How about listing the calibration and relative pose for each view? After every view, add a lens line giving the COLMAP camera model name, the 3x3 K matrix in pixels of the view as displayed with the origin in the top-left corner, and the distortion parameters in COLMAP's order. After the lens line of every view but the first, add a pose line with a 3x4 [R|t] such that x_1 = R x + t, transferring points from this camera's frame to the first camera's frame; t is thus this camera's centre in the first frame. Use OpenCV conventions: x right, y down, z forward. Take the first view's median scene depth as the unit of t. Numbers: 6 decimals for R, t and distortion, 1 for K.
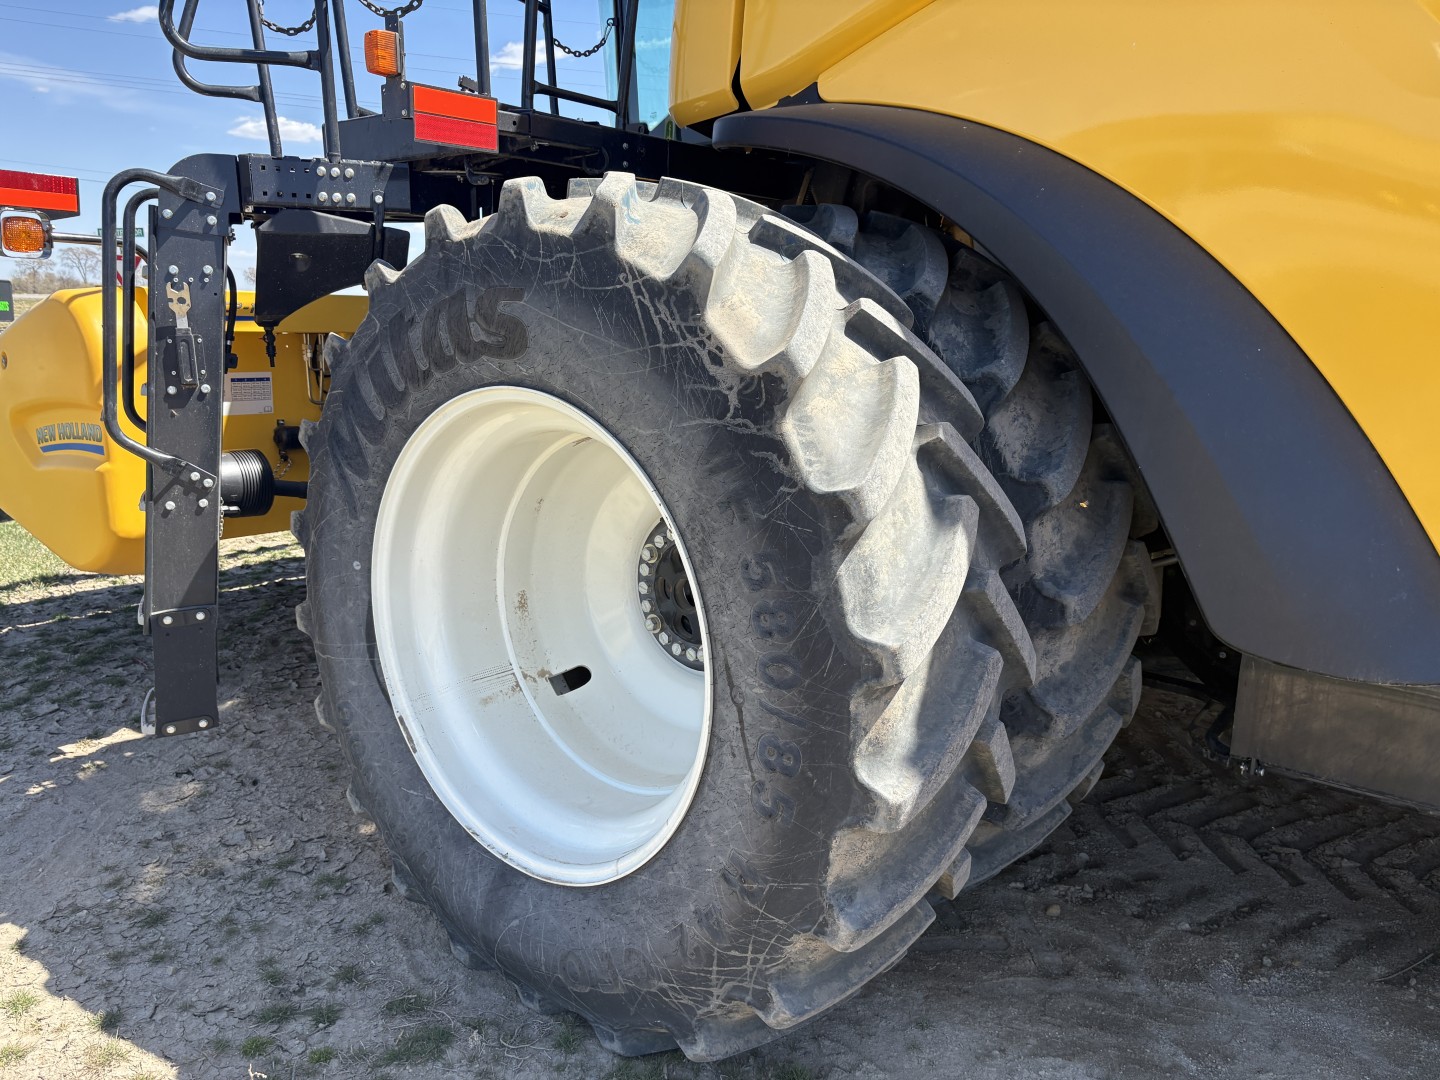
lens RADIAL K [[1079.5, 0, 720.0], [0, 1079.5, 540.0], [0, 0, 1]] dist [-0.026147, 0.001510]
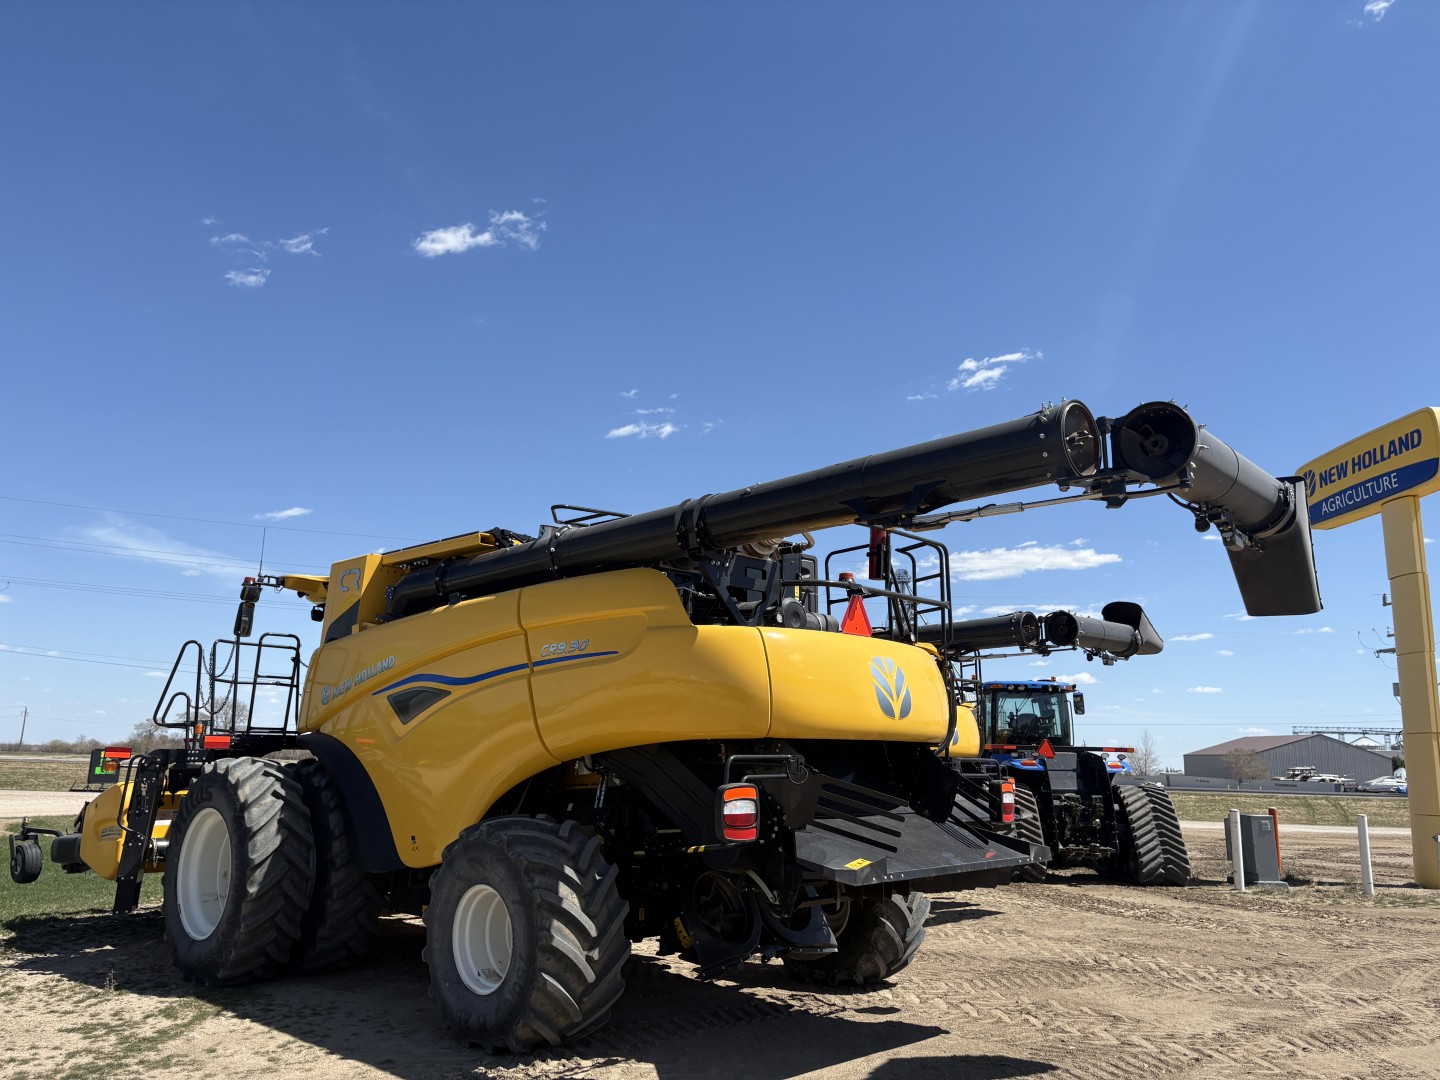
lens RADIAL K [[1079.5, 0, 720.0], [0, 1079.5, 540.0], [0, 0, 1]] dist [-0.026147, 0.001510]
pose [[0.997167, -0.030443, -0.068785, 2.088381], [-0.000606, 0.911164, -0.412043, 0.618971], [0.075218, 0.410917, 0.908565, -3.048166]]
